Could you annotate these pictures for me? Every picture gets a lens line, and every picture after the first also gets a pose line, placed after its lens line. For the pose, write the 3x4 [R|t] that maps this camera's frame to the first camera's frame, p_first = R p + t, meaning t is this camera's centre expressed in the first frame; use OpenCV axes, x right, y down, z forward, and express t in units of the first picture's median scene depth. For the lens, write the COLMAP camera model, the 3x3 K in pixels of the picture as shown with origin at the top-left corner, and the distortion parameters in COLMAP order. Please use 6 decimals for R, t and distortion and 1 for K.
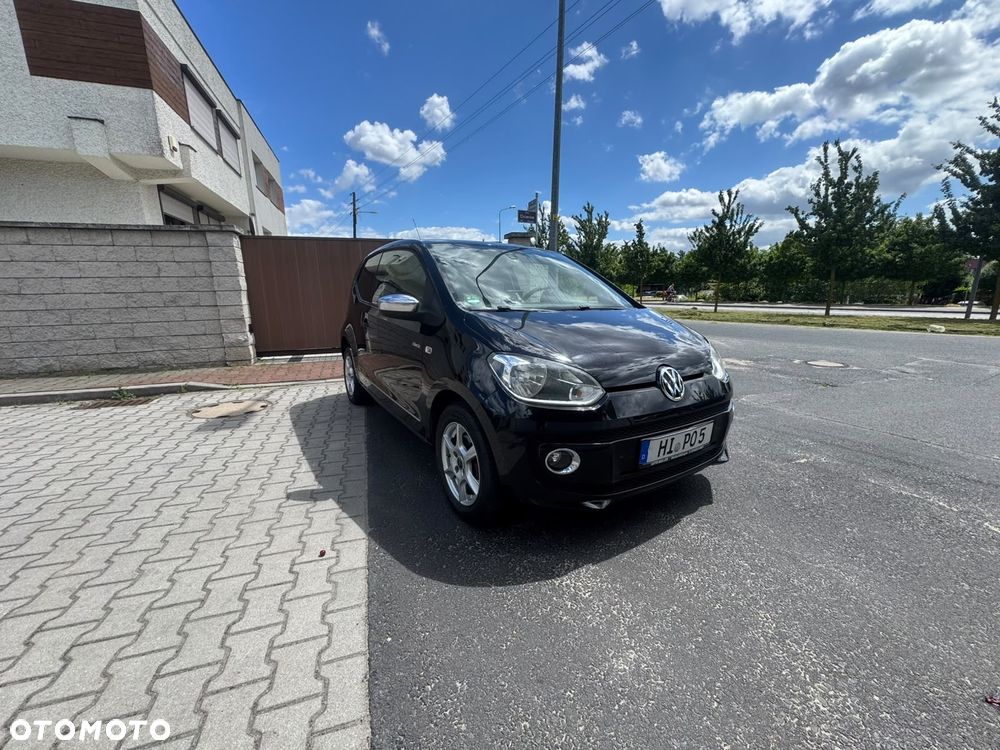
lens RADIAL K [[412.9, 0, 491.8], [0, 412.9, 363.5], [0, 0, 1]] dist [-0.000006, 0.005535]
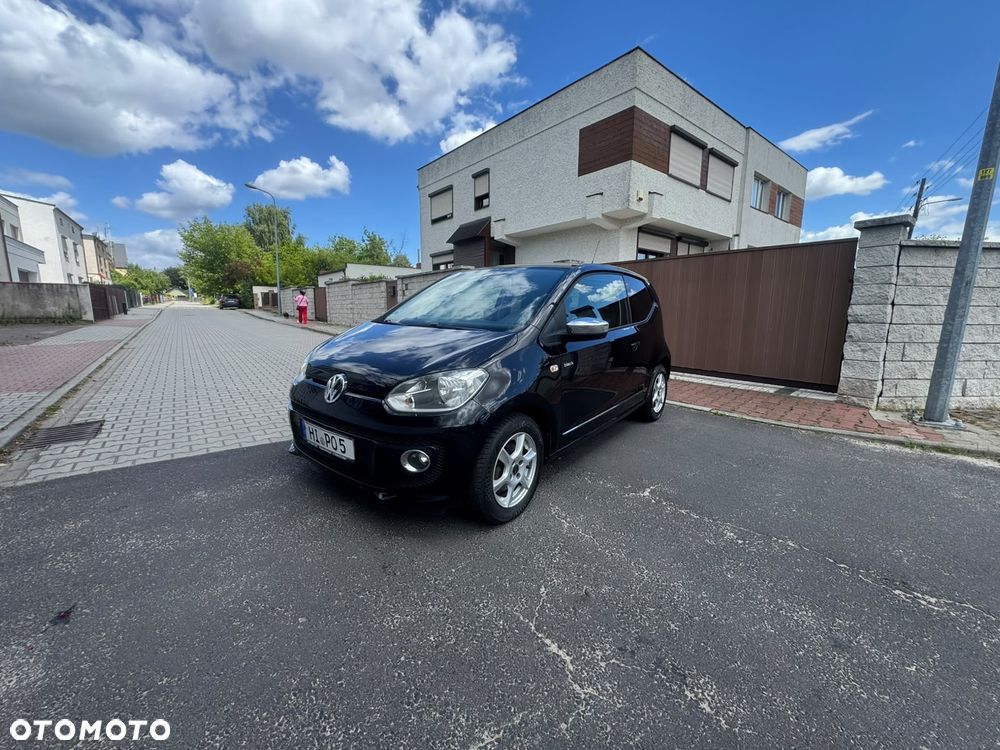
lens RADIAL K [[399.5, 0, 500.0], [0, 399.5, 375.0], [0, 0, 1]] dist [-0.018748, -0.000227]
pose [[0.343433, 0.169383, -0.923776, 0.590659], [-0.175401, 0.977864, 0.114091, -0.075936], [0.922653, 0.122848, 0.365541, 0.370690]]
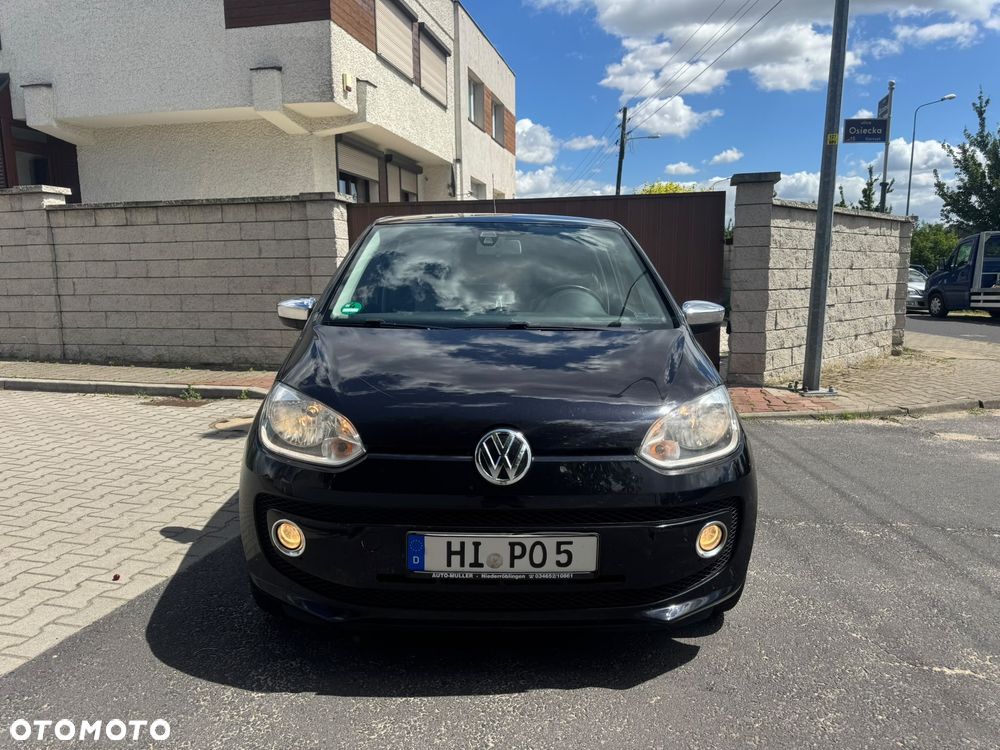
lens RADIAL K [[706.0, 0, 506.6], [0, 706.0, 381.1], [0, 0, 1]] dist [-0.001007, -0.010212]
pose [[0.866782, 0.089700, -0.490553, 0.346176], [-0.095716, 0.995325, 0.012874, -0.029302], [0.489415, 0.035795, 0.871316, 0.018211]]
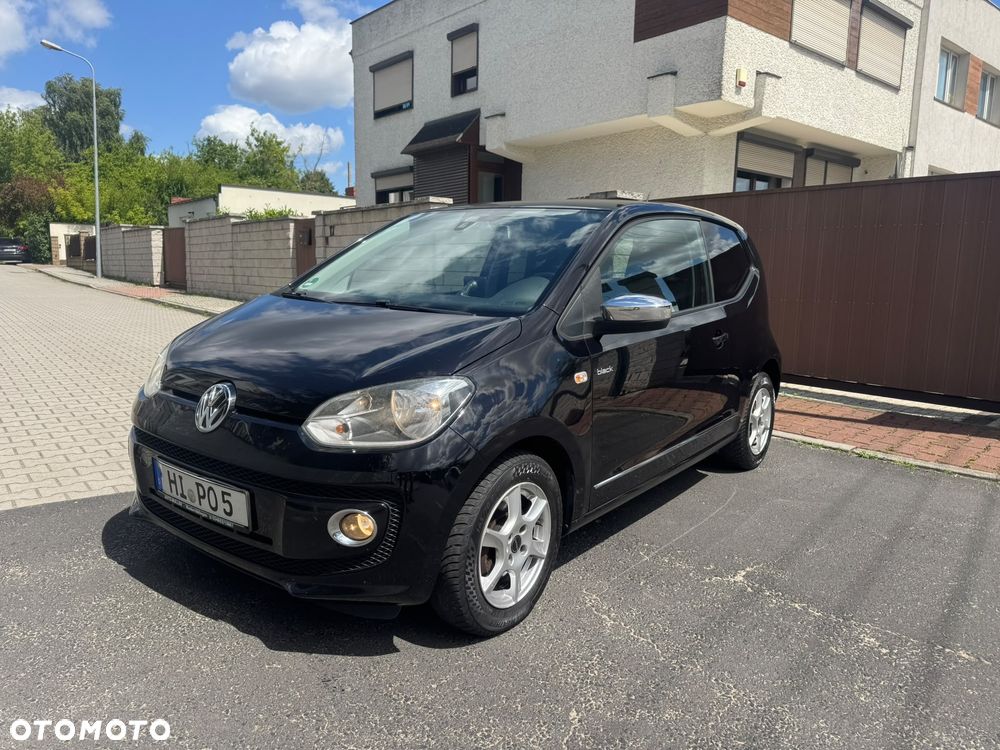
lens RADIAL K [[715.5, 0, 502.7], [0, 715.5, 380.3], [0, 0, 1]] dist [0.004608, -0.035685]
pose [[0.354089, 0.163288, -0.920847, 0.635868], [-0.188411, 0.976906, 0.100779, -0.080564], [0.916036, 0.137813, 0.376676, 0.352999]]
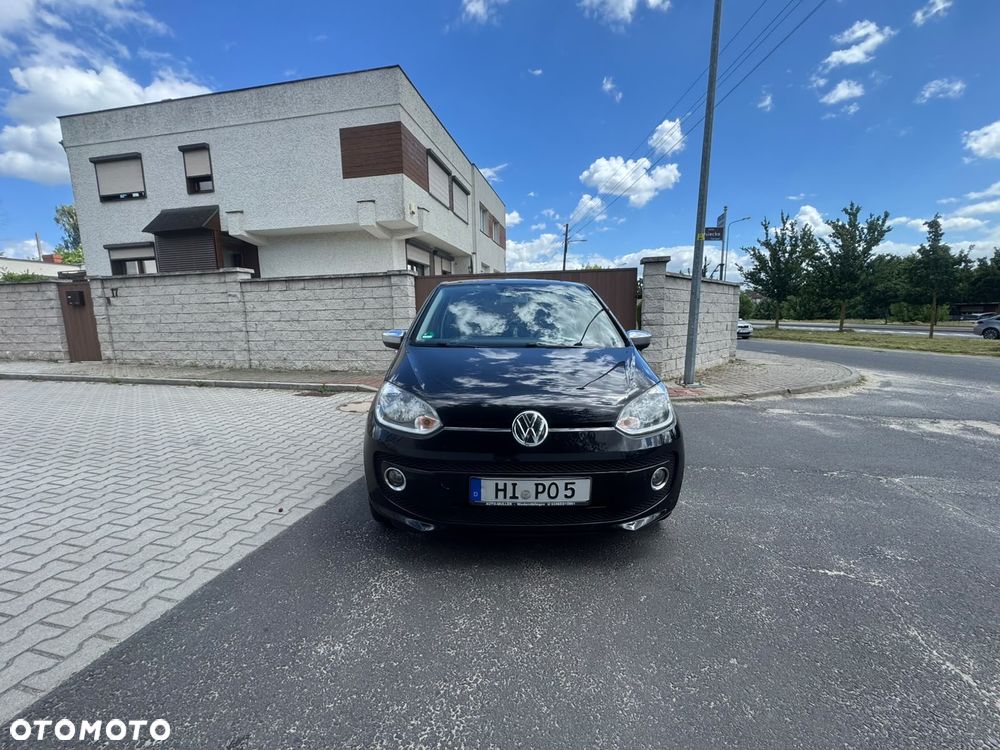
lens RADIAL K [[399.5, 0, 500.0], [0, 399.5, 375.0], [0, 0, 1]] dist [-0.018748, -0.000227]
pose [[0.868612, 0.078288, -0.489269, 0.289214], [-0.089020, 0.996029, 0.001334, -0.026550], [0.487431, 0.042396, 0.872132, 0.046321]]
